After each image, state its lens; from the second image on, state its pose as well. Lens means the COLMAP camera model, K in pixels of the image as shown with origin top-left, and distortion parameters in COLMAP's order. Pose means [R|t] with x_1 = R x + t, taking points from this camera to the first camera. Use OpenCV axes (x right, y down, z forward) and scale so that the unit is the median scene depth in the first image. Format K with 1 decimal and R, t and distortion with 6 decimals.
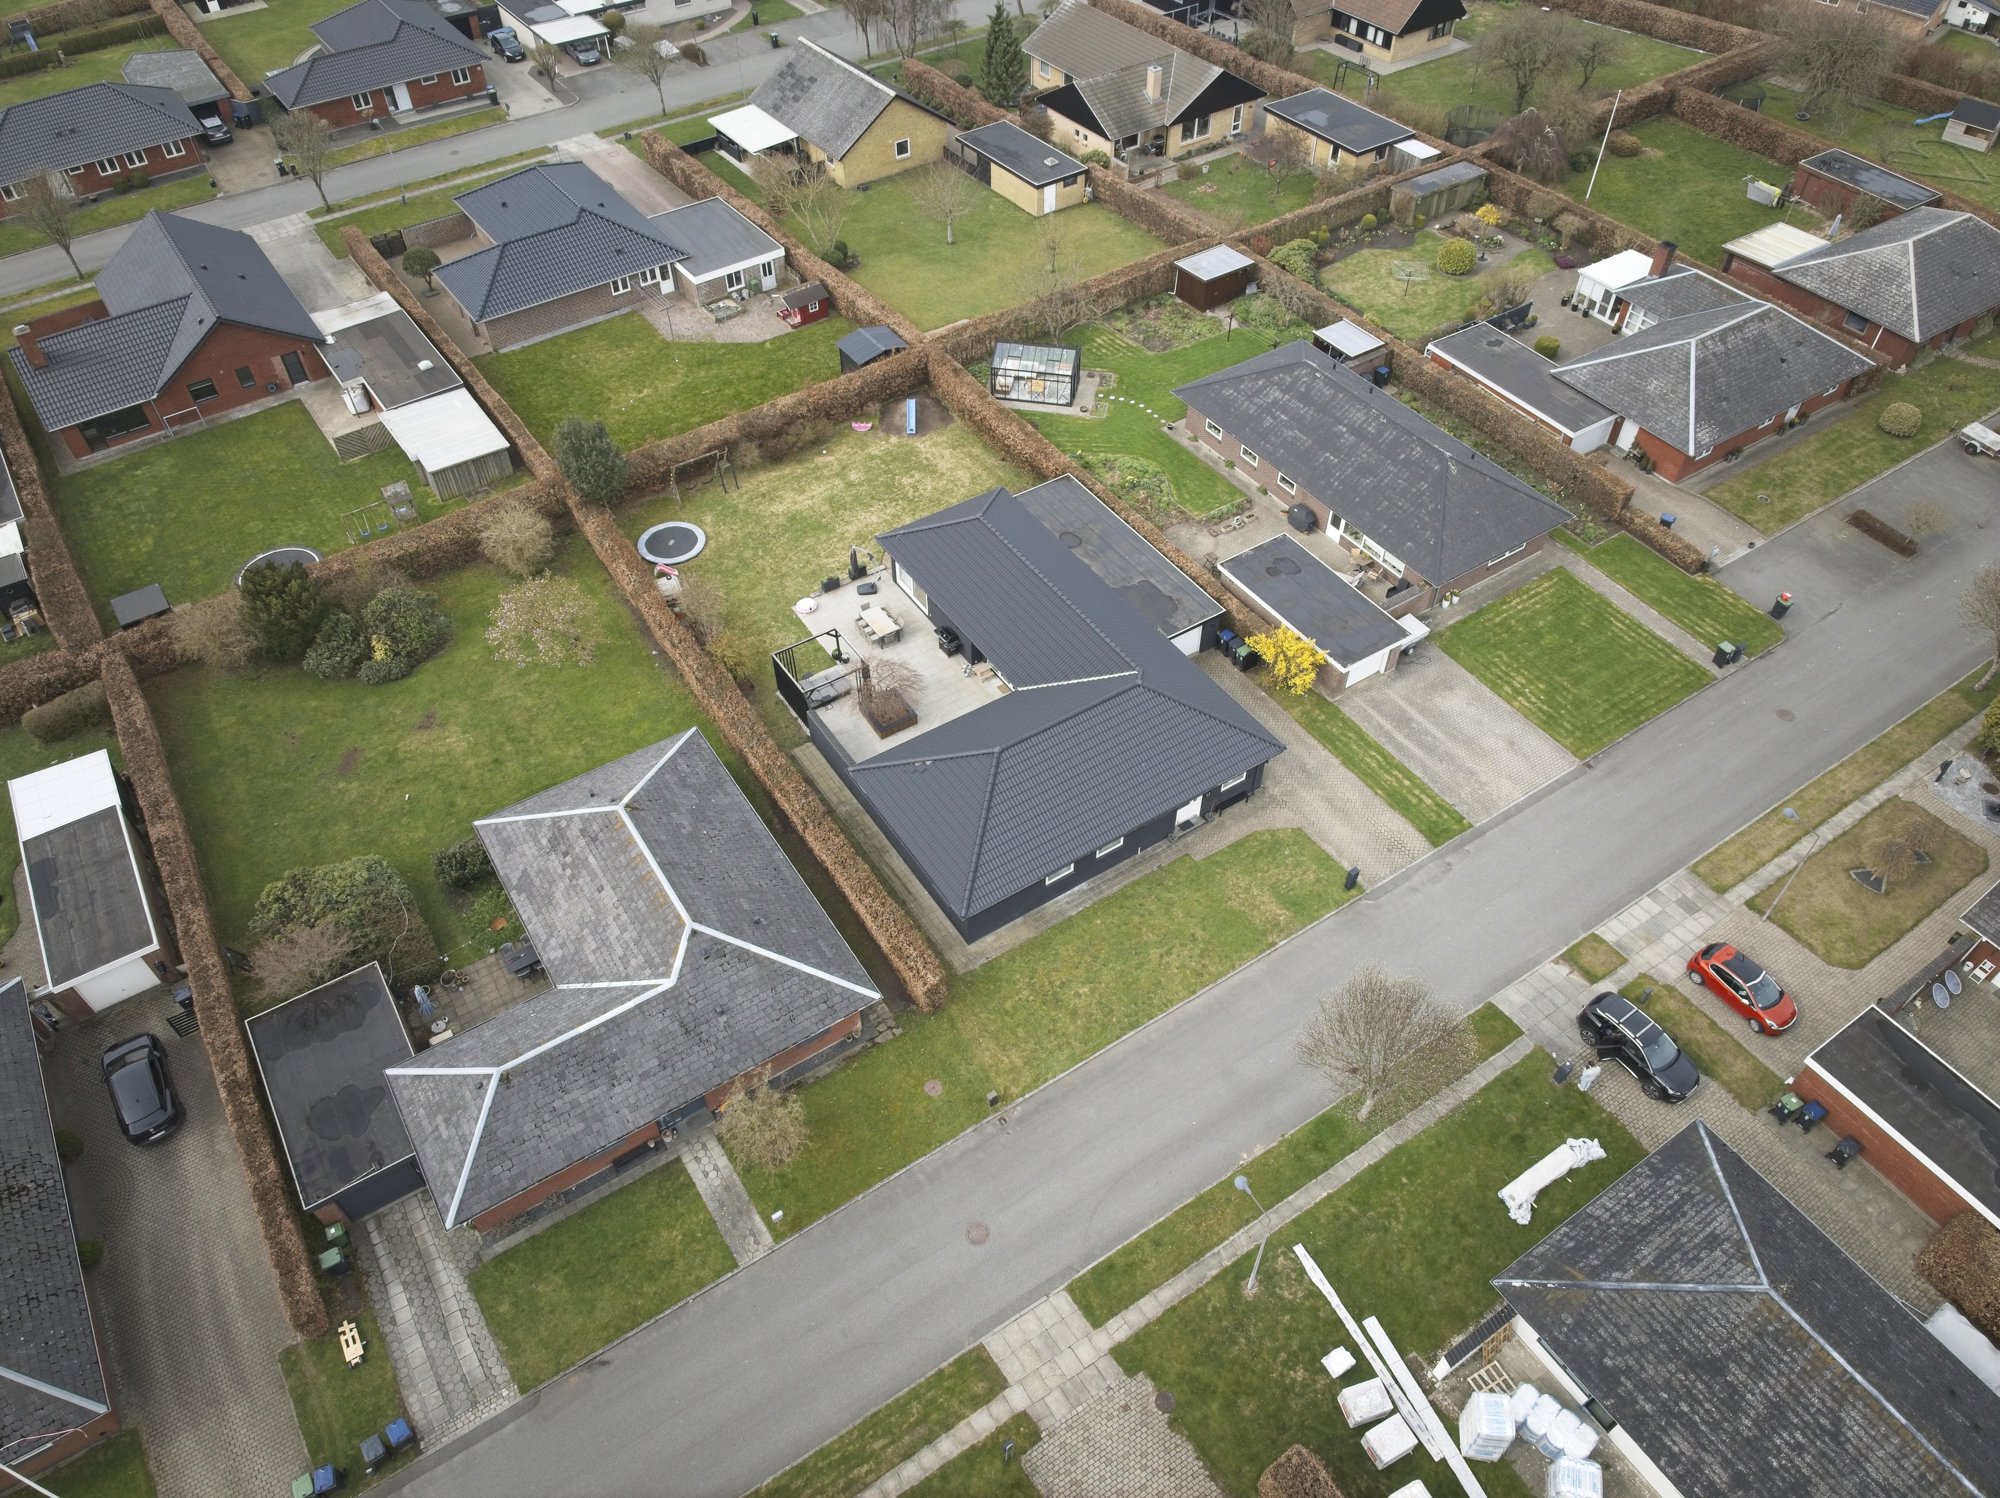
lens RADIAL K [[1367.6, 0, 1000.0], [0, 1367.6, 746.5], [0, 0, 1]] dist [0.000008, -0.028928]
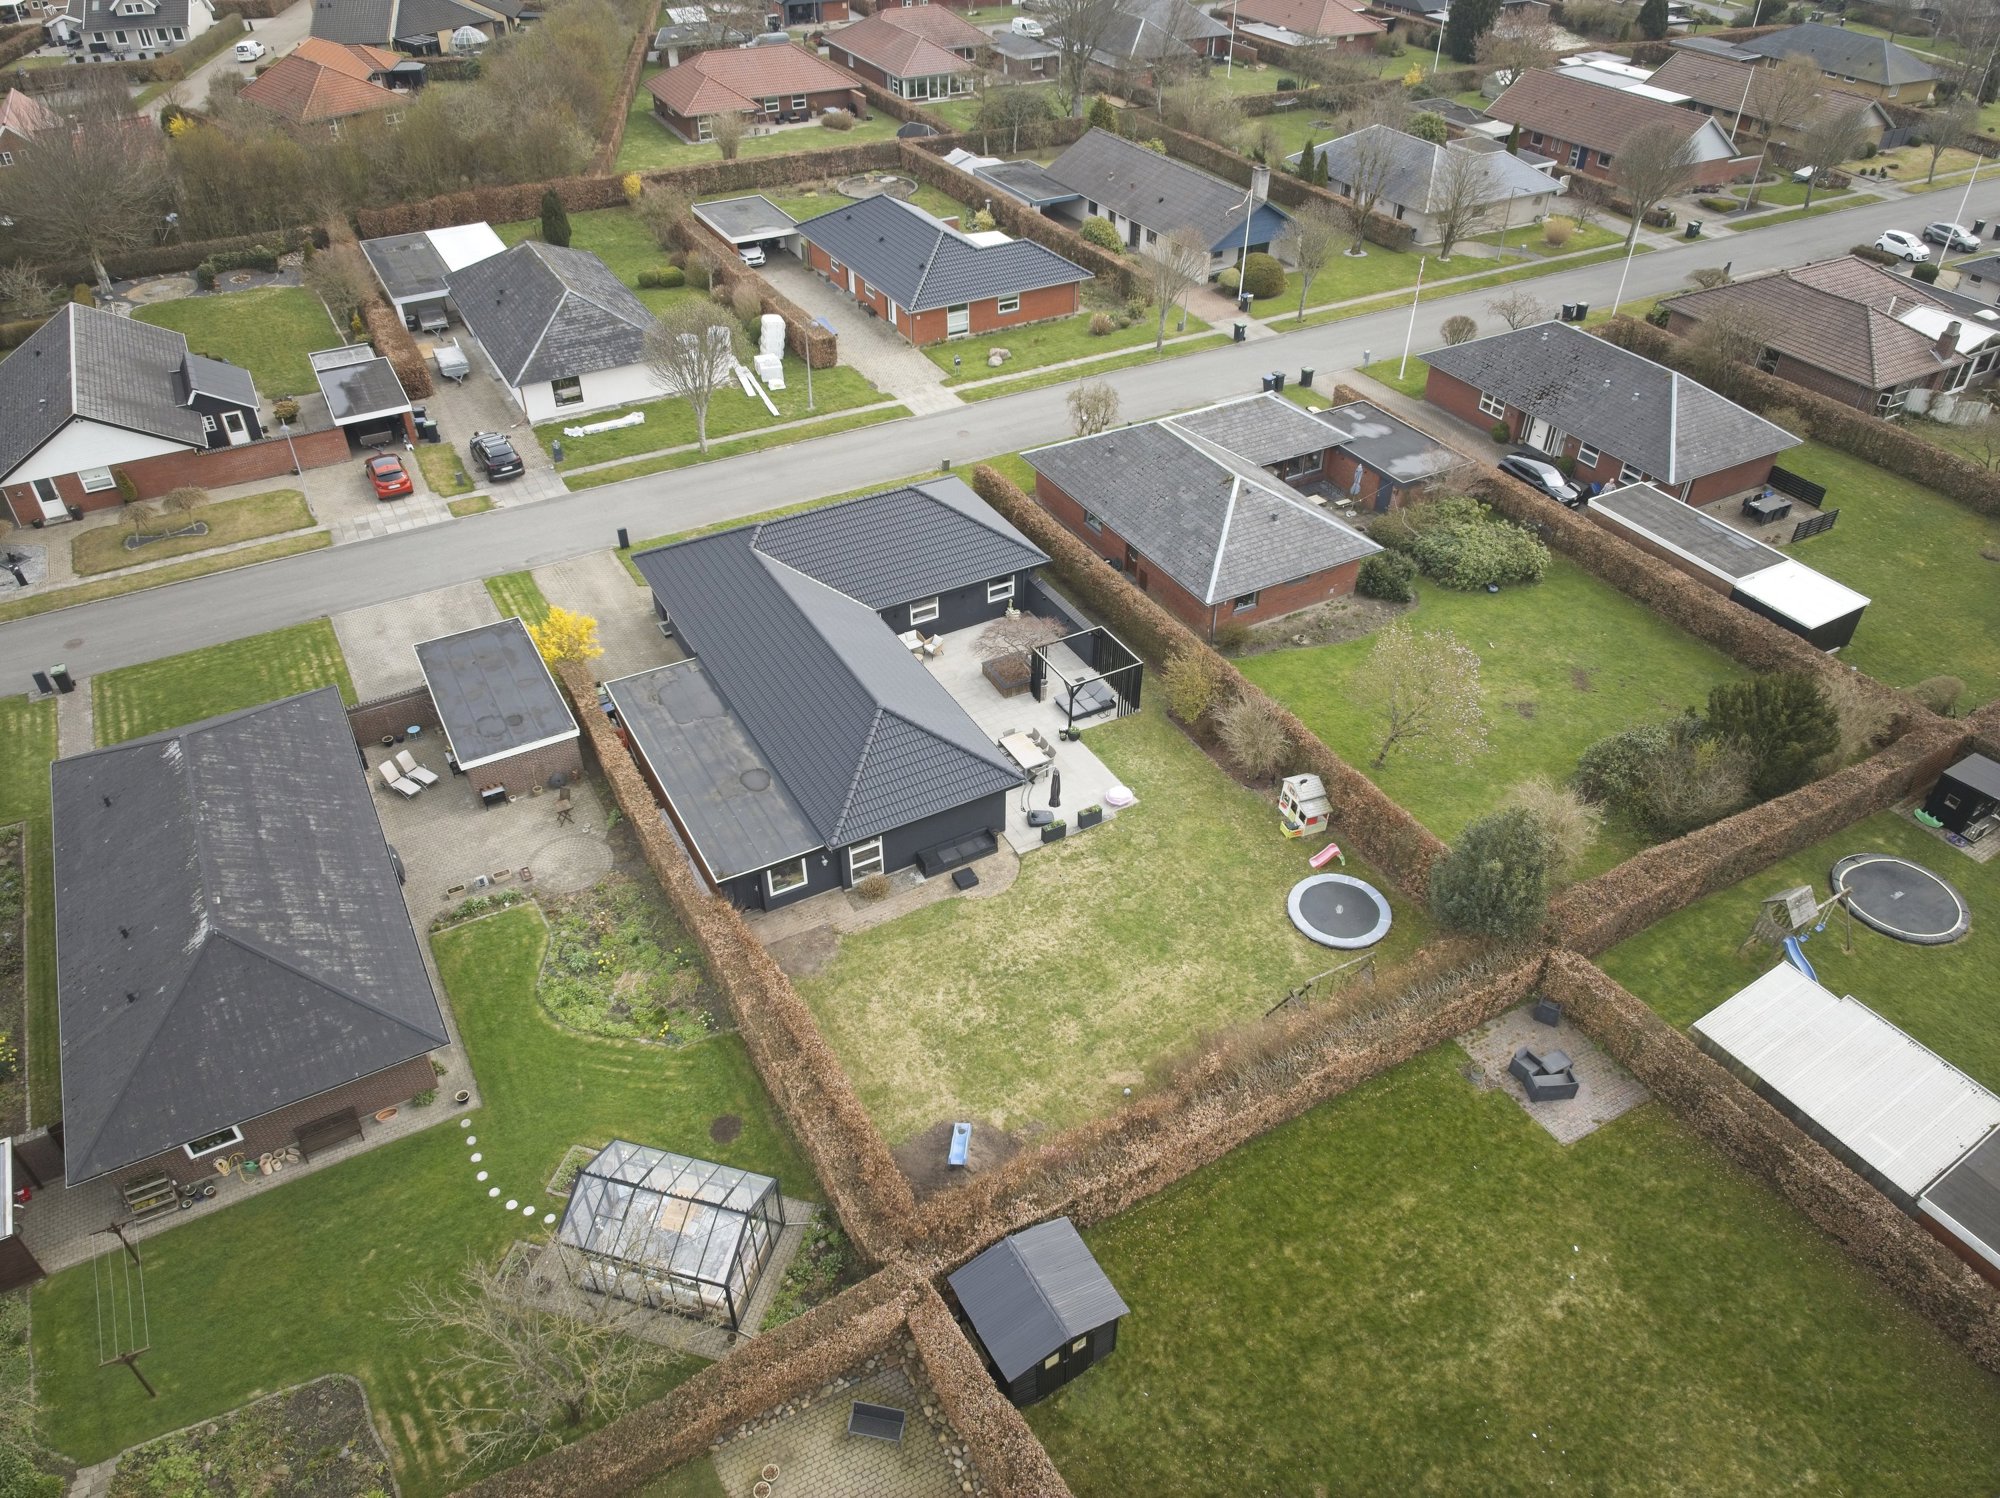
lens RADIAL K [[1367.6, 0, 1000.0], [0, 1367.6, 746.5], [0, 0, 1]] dist [0.000008, -0.028928]
pose [[-0.997449, -0.045276, 0.055189, -0.126571], [0.051232, 0.084325, 0.995120, -0.944351], [-0.049709, 0.995409, -0.081790, 1.135574]]
